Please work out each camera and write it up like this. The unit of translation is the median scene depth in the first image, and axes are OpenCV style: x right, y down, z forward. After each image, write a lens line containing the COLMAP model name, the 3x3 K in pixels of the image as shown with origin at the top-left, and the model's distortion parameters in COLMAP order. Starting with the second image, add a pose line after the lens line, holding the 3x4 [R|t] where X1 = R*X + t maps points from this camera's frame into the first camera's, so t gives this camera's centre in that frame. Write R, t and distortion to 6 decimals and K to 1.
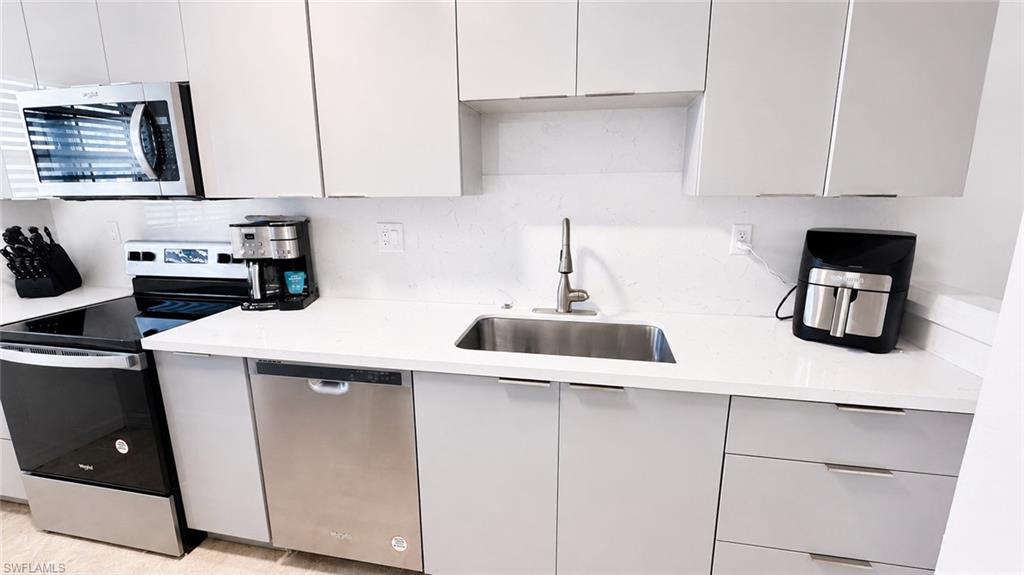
lens RADIAL K [[463.9, 0, 507.9], [0, 463.9, 287.4], [0, 0, 1]] dist [0.010026, -0.000087]
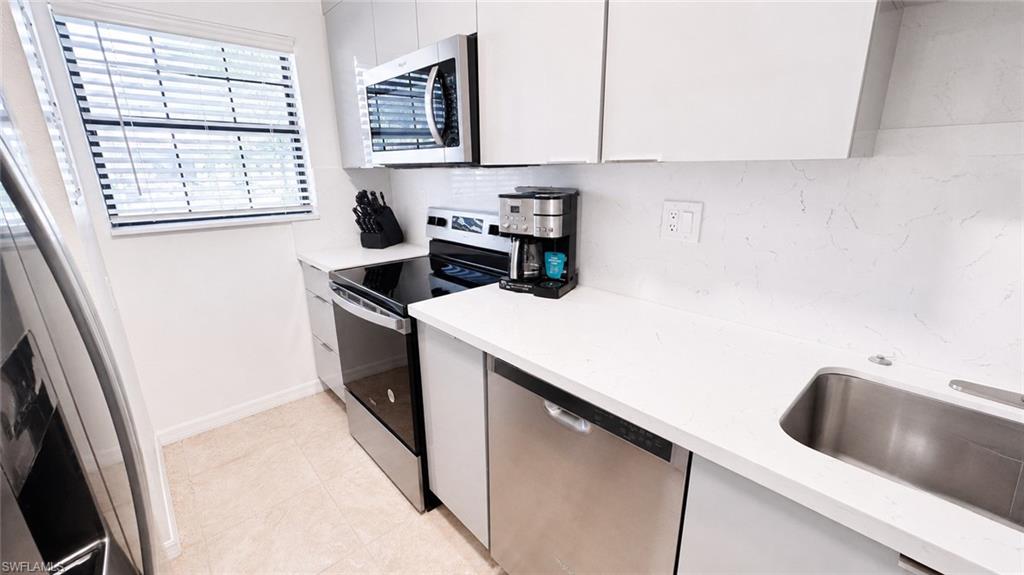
lens RADIAL K [[412.0, 0, 505.7], [0, 412.0, 287.9], [0, 0, 1]] dist [0.002796, -0.000076]
pose [[0.823777, 0.161961, -0.543286, -0.120764], [-0.123029, 0.986557, 0.107558, -0.045032], [0.553403, -0.021764, 0.832629, 0.343866]]
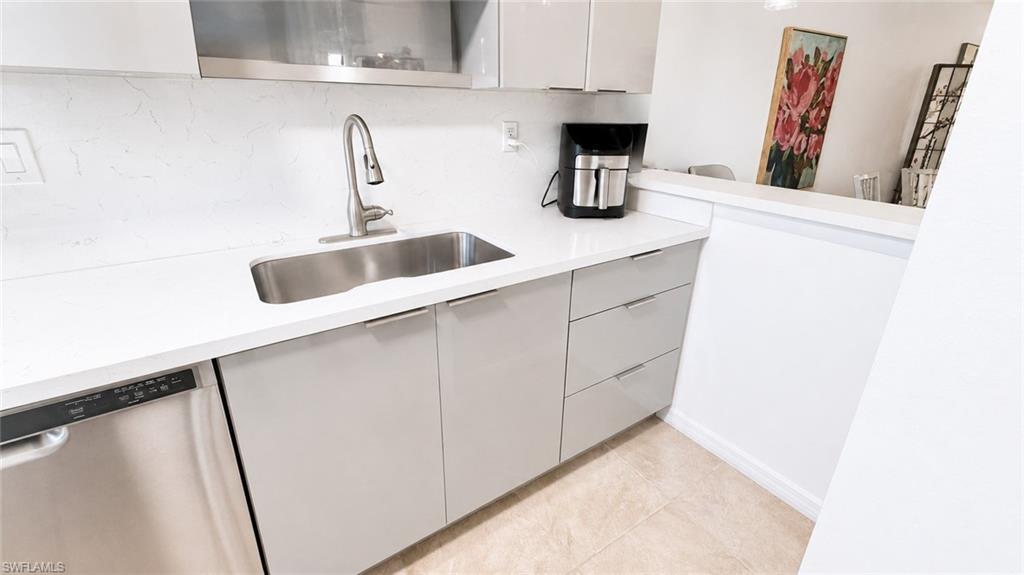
lens RADIAL K [[463.9, 0, 515.5], [0, 463.9, 284.8], [0, 0, 1]] dist [0.010026, -0.000087]
pose [[0.678848, -0.246050, 0.691827, -0.277552], [0.150976, 0.968826, 0.196422, 0.016685], [-0.718590, -0.028892, 0.694834, 0.220468]]
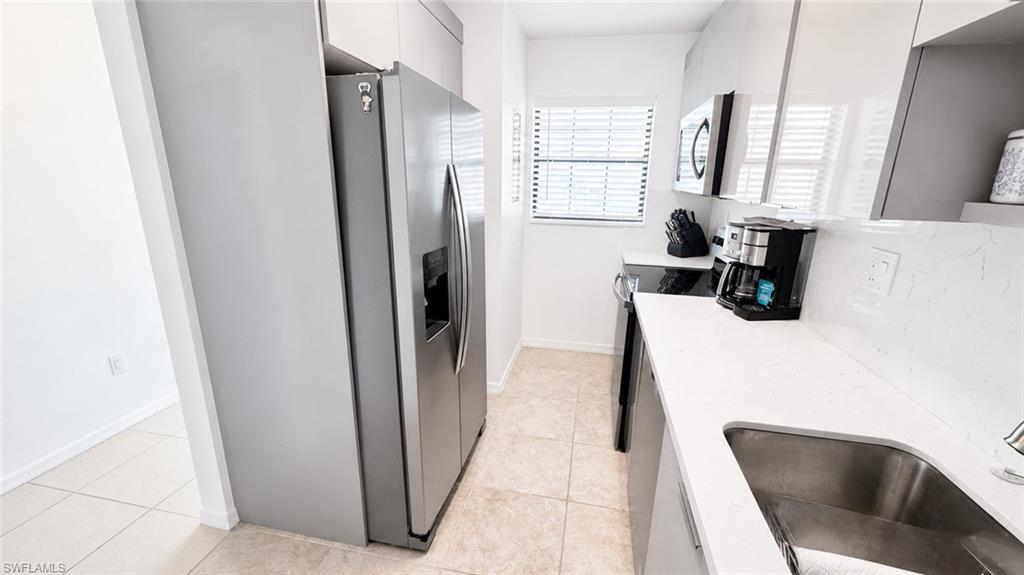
lens RADIAL K [[412.0, 0, 507.7], [0, 412.0, 288.2], [0, 0, 1]] dist [0.002796, -0.000076]
pose [[0.013625, 0.273359, -0.961816, 0.364571], [-0.232587, 0.936387, 0.262837, -0.129889], [0.972480, 0.220125, 0.076338, 0.483507]]
